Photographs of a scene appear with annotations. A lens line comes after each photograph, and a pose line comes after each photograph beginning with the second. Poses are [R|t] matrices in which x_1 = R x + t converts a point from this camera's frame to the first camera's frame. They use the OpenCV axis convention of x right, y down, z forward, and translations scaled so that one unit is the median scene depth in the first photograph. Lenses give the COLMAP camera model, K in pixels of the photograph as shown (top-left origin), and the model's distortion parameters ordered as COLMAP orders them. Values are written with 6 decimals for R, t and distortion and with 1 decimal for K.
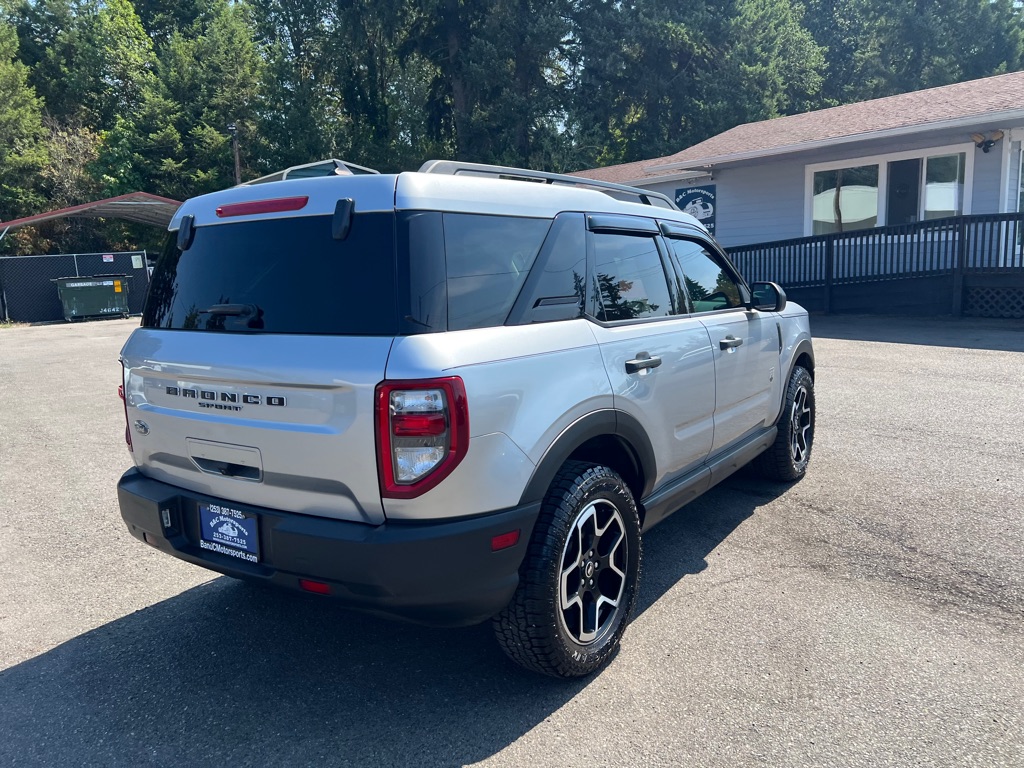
lens RADIAL K [[761.5, 0, 514.9], [0, 761.5, 393.4], [0, 0, 1]] dist [0.043121, -0.042112]
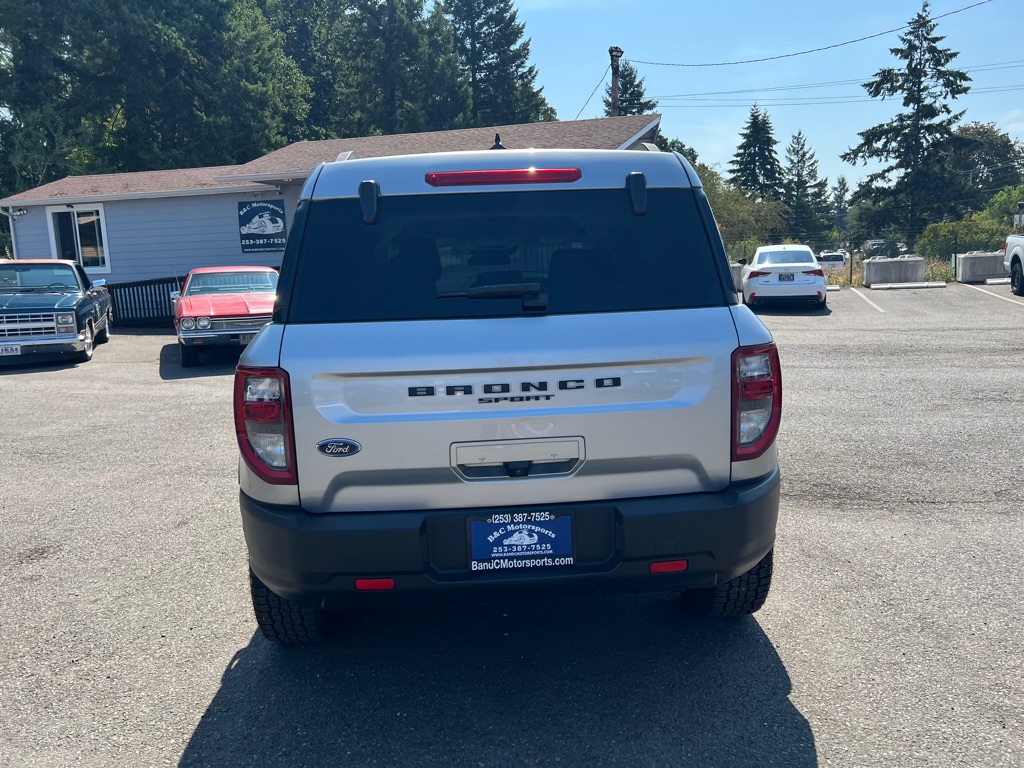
lens RADIAL K [[767.5, 0, 517.9], [0, 767.5, 391.5], [0, 0, 1]] dist [0.047864, -0.049059]
pose [[0.799187, -0.090147, 0.594284, -0.512253], [0.107903, 0.994145, 0.005695, 0.002143], [-0.591318, 0.059574, 0.804235, 0.160199]]
